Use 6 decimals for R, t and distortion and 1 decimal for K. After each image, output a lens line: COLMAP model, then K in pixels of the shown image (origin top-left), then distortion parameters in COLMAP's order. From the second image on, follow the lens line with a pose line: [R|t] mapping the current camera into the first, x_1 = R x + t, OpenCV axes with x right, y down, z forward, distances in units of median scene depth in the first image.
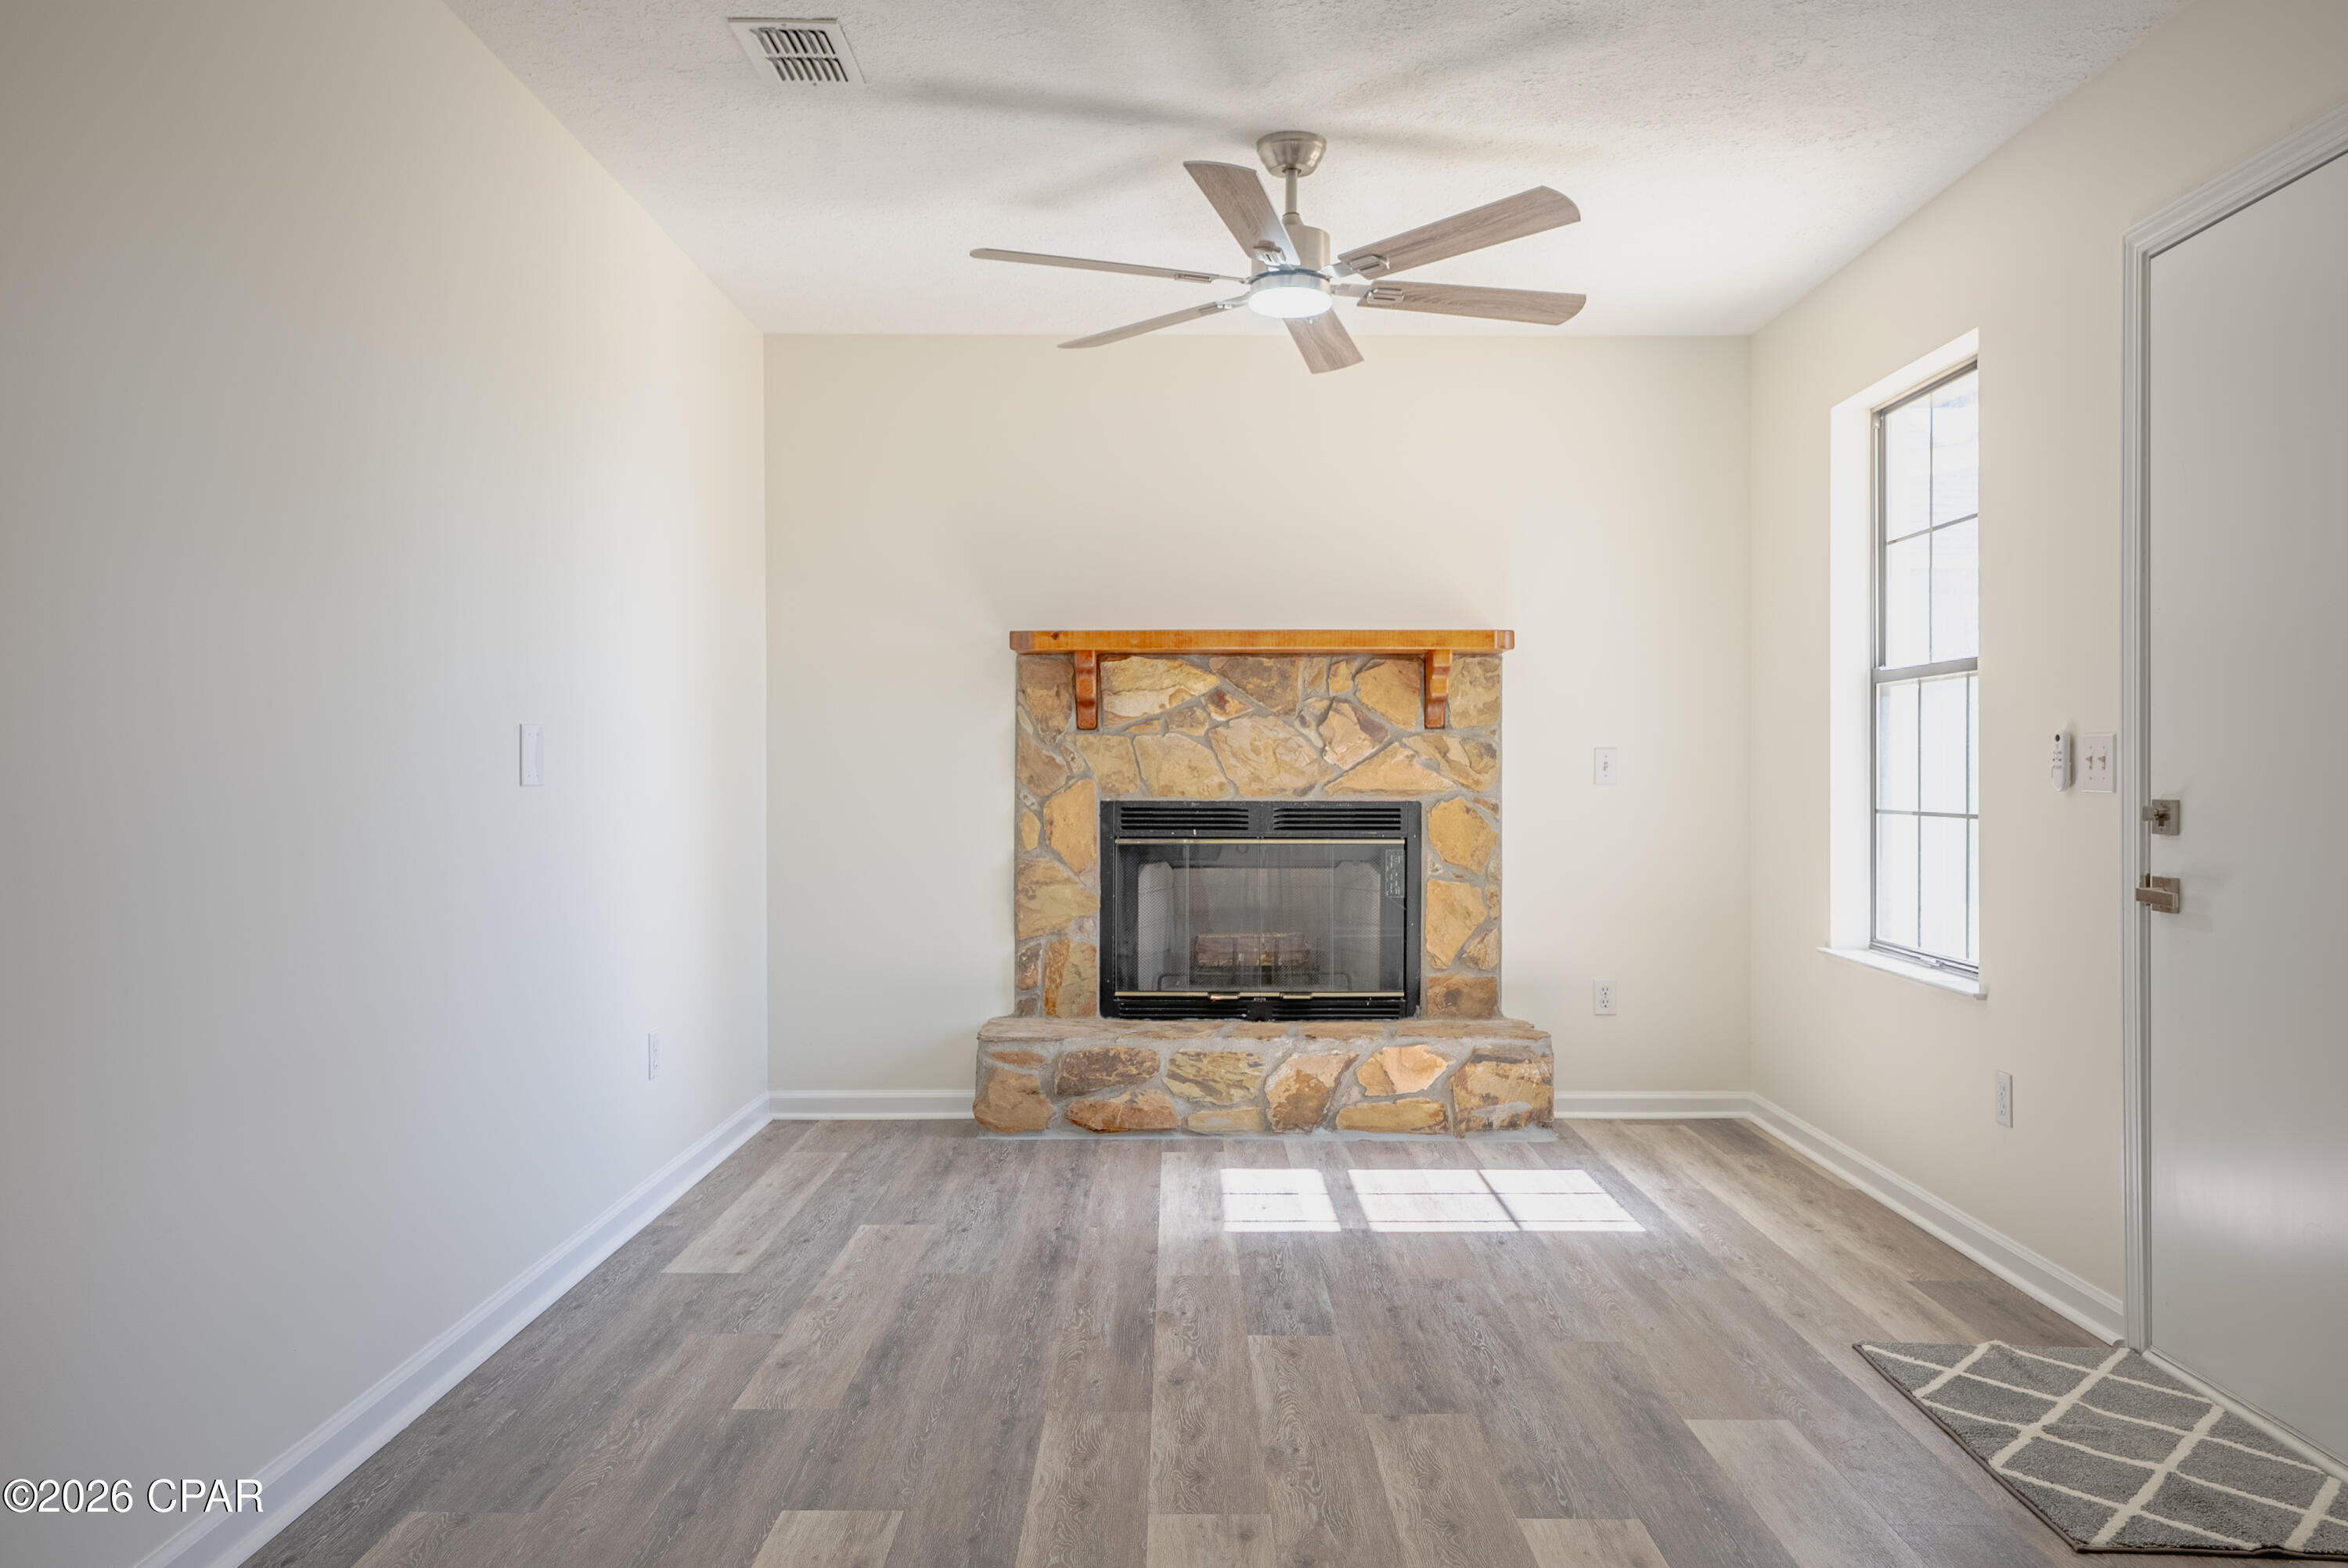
lens RADIAL K [[1773.1, 0, 1222.6], [0, 1773.1, 784.1], [0, 0, 1]] dist [-0.002972, 0.057909]
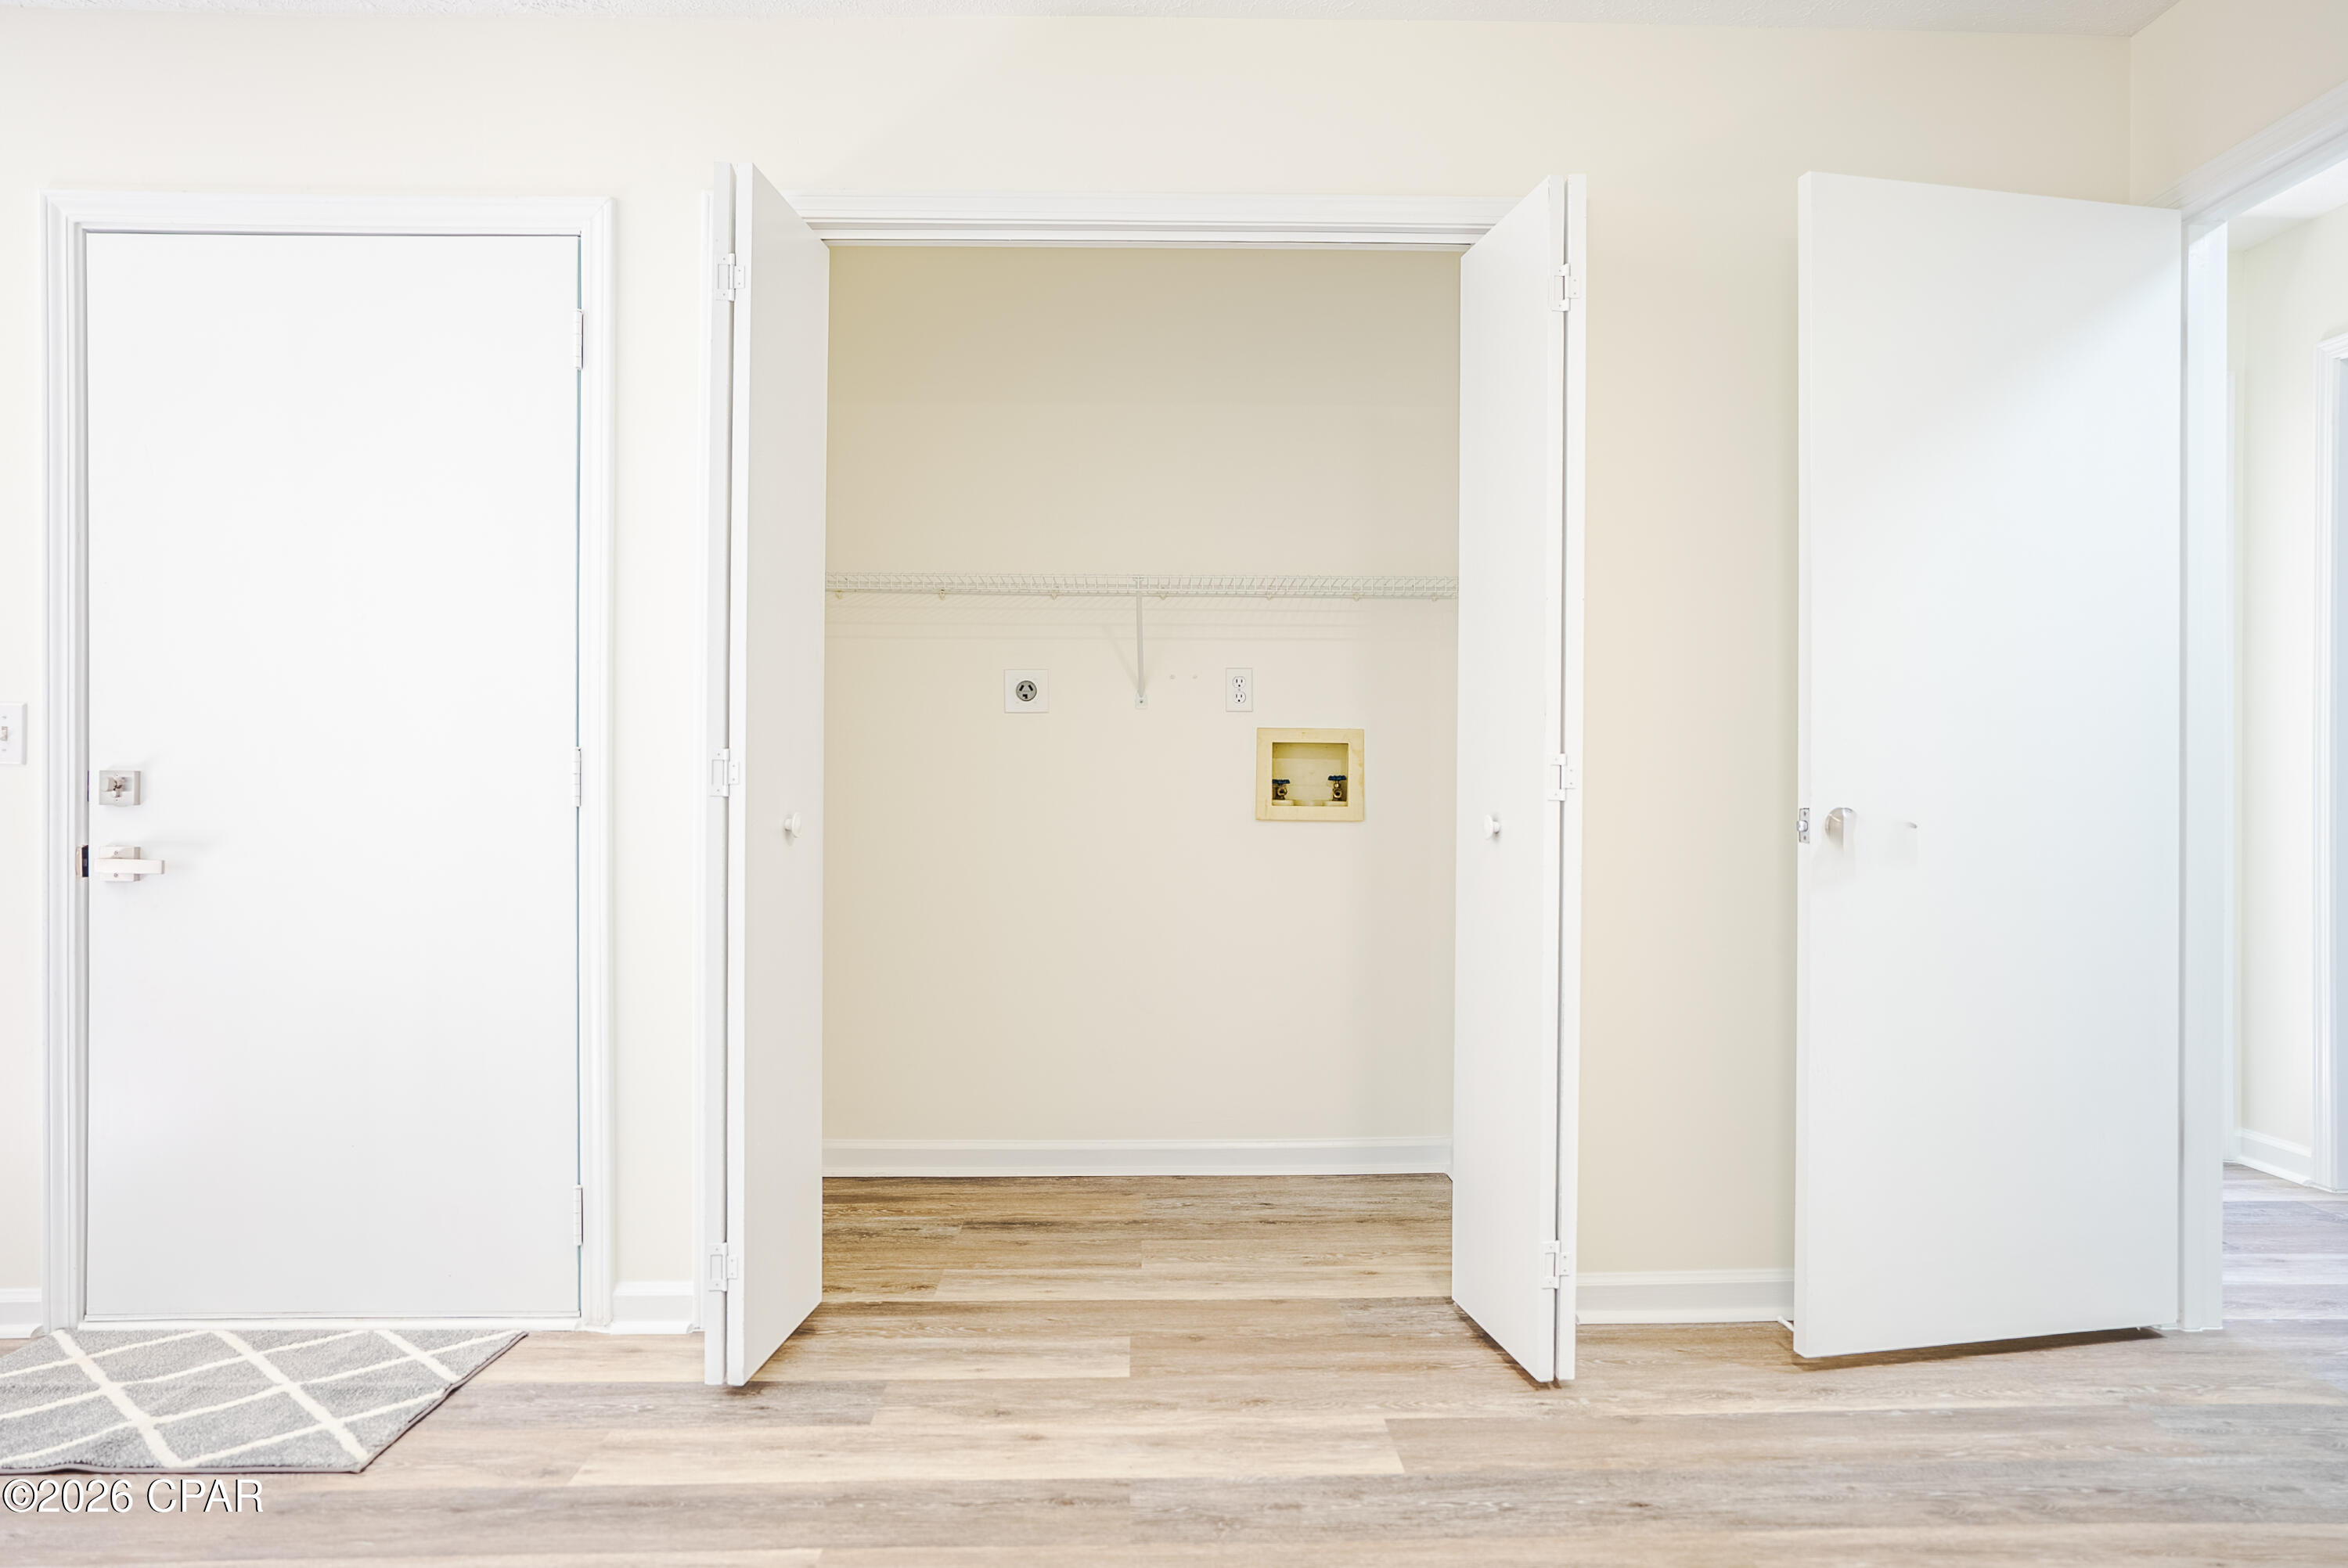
lens RADIAL K [[1395.4, 0, 1176.9], [0, 1395.4, 782.8], [0, 0, 1]] dist [-0.002550, 0.021519]
pose [[0.002787, -0.006016, 0.999978, -0.268068], [-0.003970, 0.999974, 0.006027, 0.006258], [-0.999988, -0.003987, 0.002763, 0.378158]]
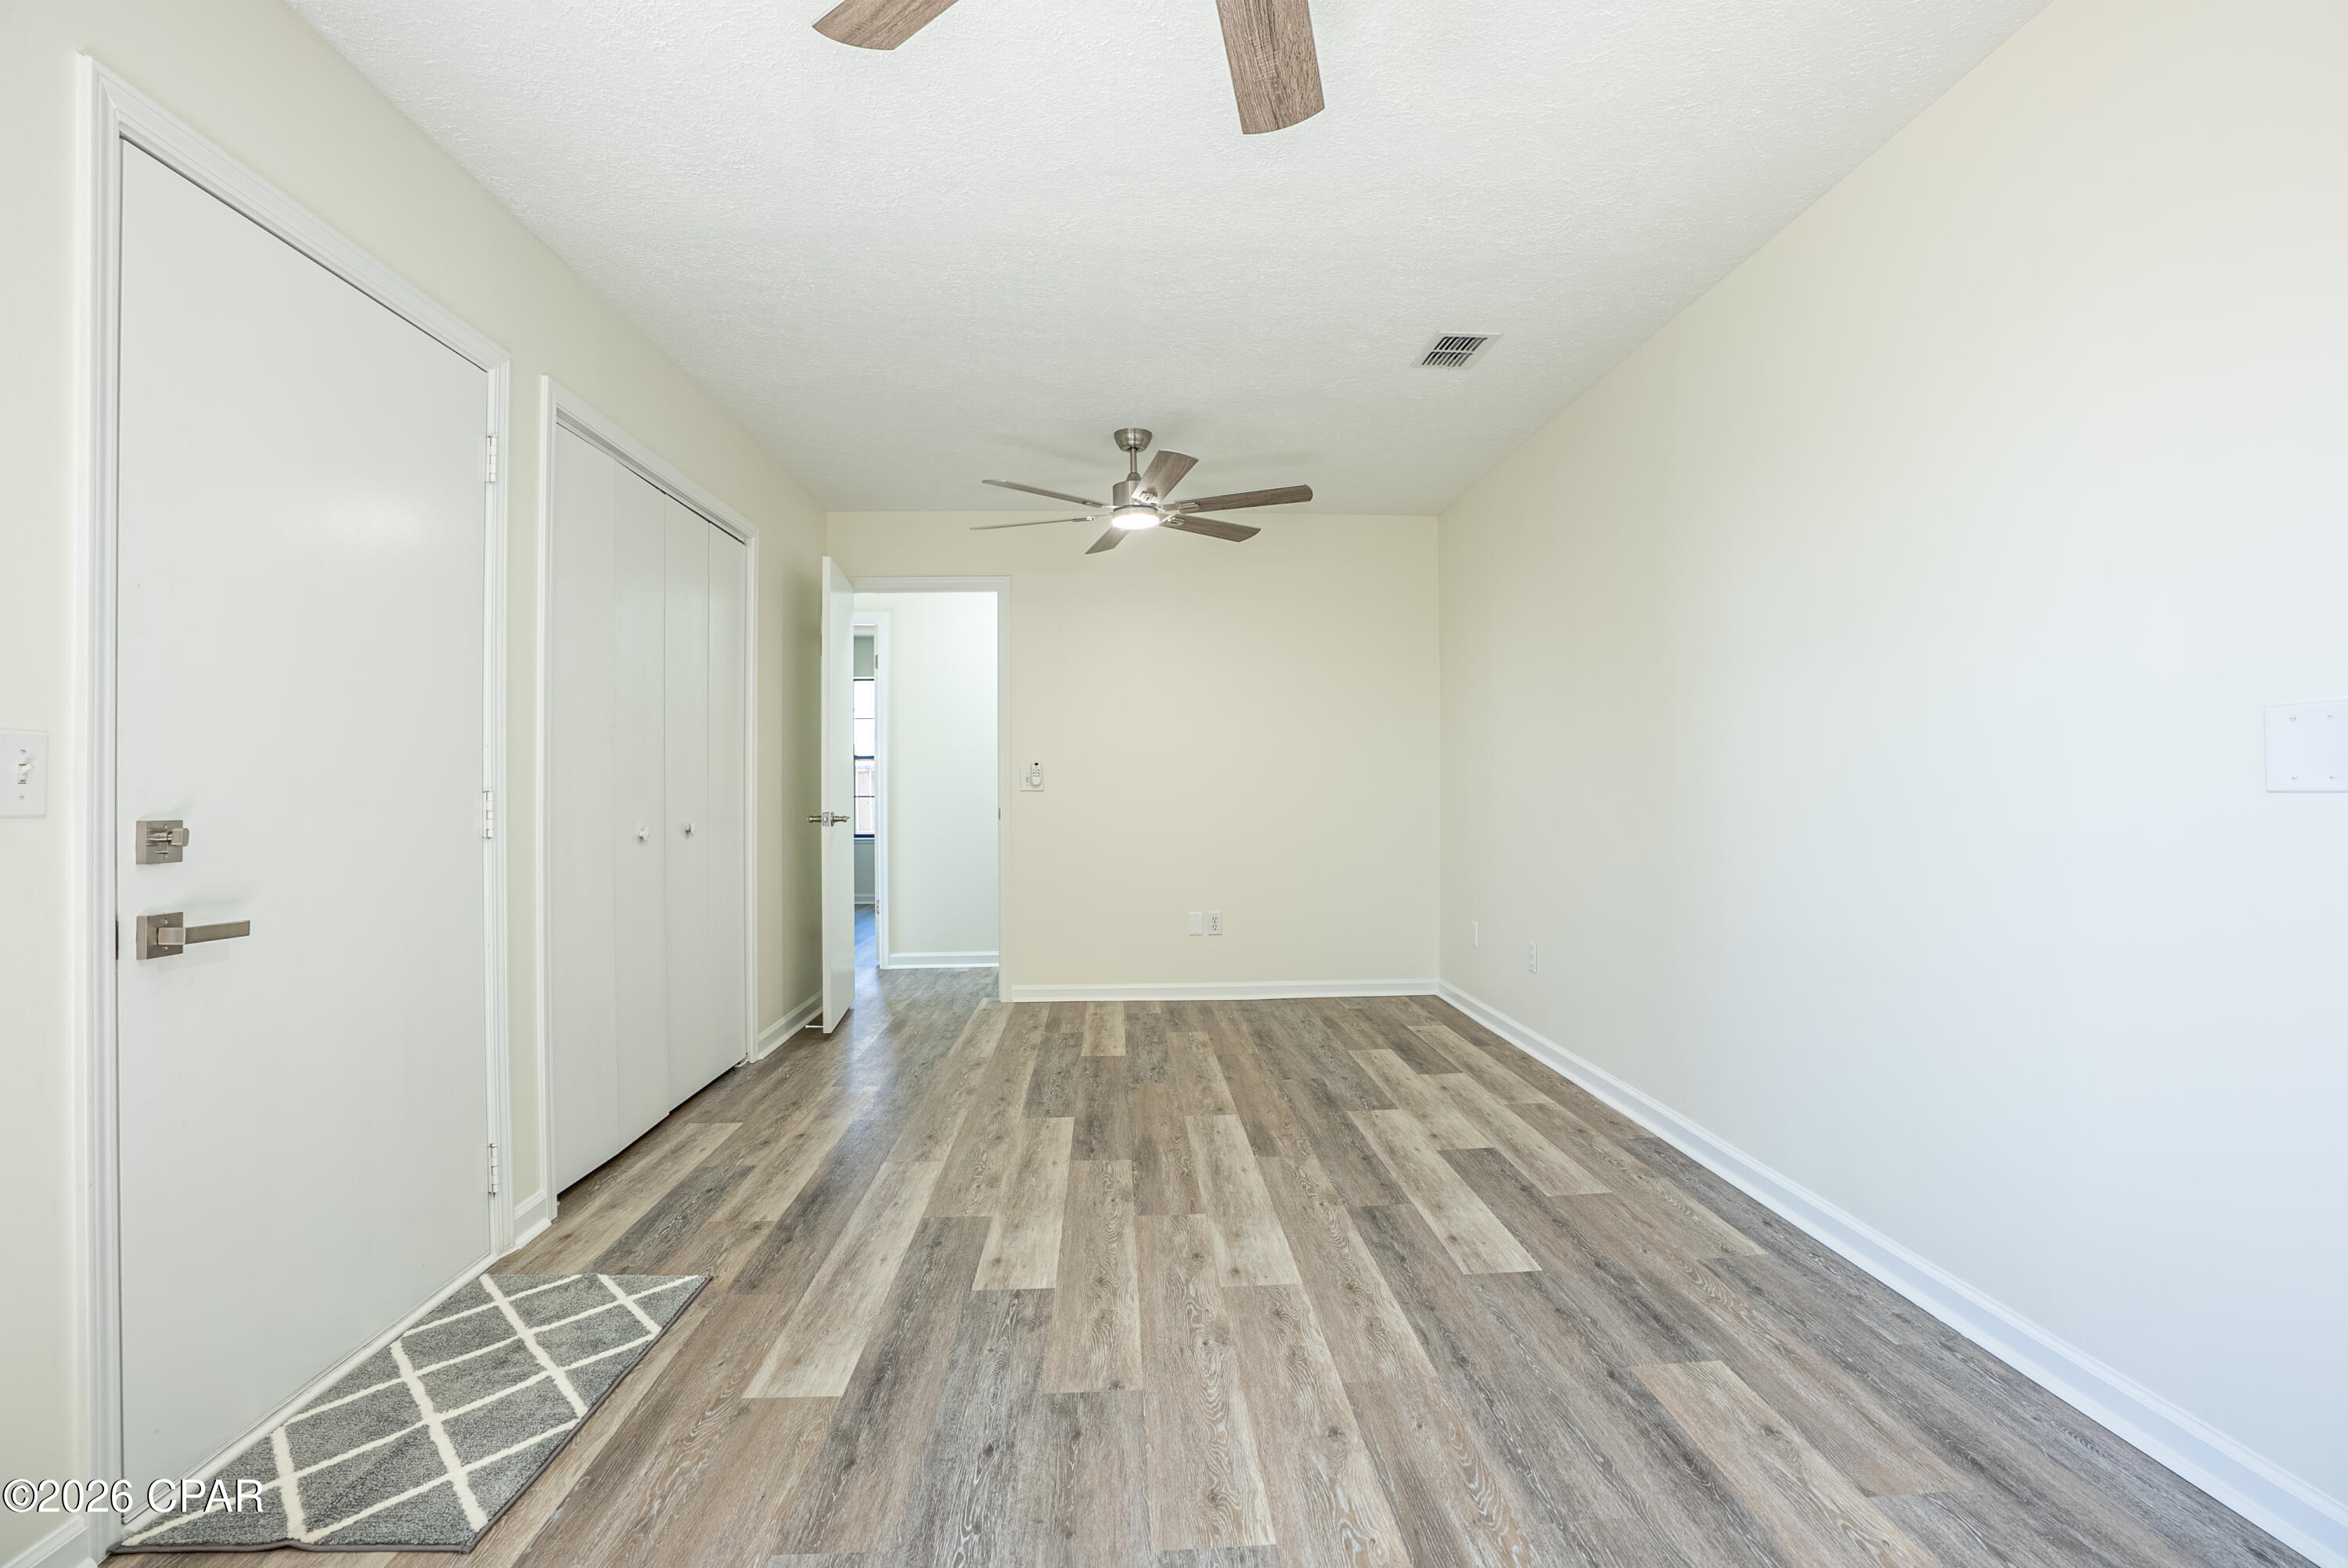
lens RADIAL K [[1112.7, 0, 1179.9], [0, 1112.7, 779.6], [0, 0, 1]] dist [-0.074328, 0.032133]
pose [[-0.999426, 0.005740, -0.033374, 0.068654], [0.005792, 0.999982, -0.001458, -0.007014], [0.033365, -0.001650, -0.999442, 1.472182]]
